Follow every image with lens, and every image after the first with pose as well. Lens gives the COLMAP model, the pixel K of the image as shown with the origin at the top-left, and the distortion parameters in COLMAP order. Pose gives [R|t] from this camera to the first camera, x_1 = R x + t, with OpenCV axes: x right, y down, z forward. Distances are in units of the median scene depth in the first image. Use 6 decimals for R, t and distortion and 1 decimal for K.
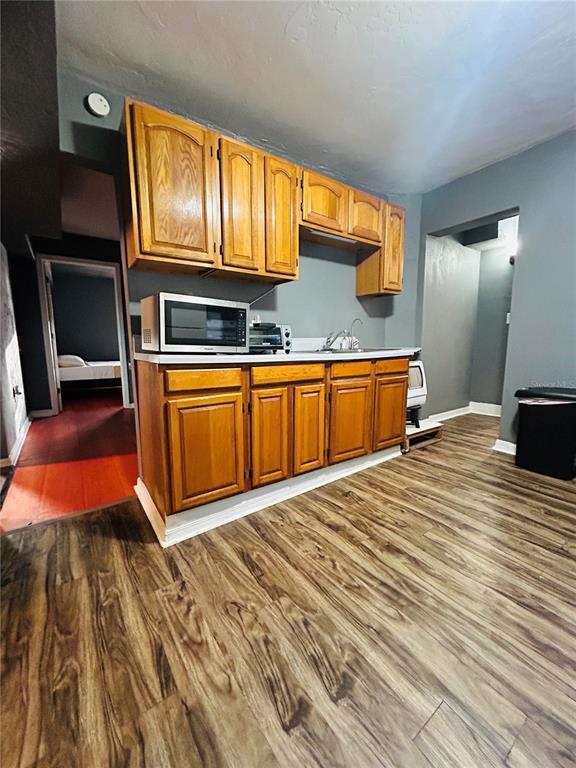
lens RADIAL K [[309.4, 0, 287.3], [0, 309.4, 384.8], [0, 0, 1]] dist [-0.000980, 0.000703]
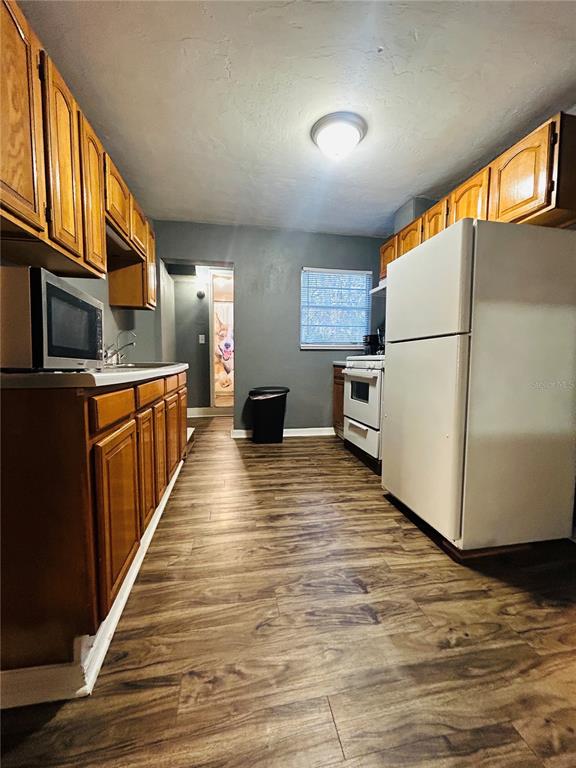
lens RADIAL K [[309.4, 0, 288.1], [0, 309.4, 381.7], [0, 0, 1]] dist [-0.000980, 0.000703]
pose [[0.418435, -0.058754, 0.906344, -0.872743], [0.110894, 0.993744, 0.013223, -0.046211], [-0.901451, 0.094975, 0.422333, 0.402300]]
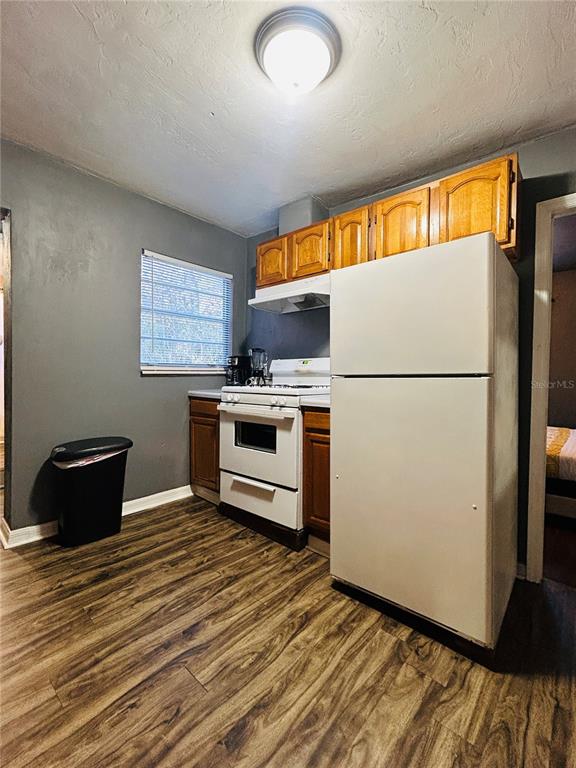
lens RADIAL K [[336.5, 0, 285.5], [0, 336.5, 382.2], [0, 0, 1]] dist [-0.000201, 0.001209]
pose [[-0.231160, -0.019134, 0.972728, -0.381360], [0.121051, 0.991472, 0.048270, -0.235200], [-0.965356, 0.128907, -0.226873, 1.089555]]
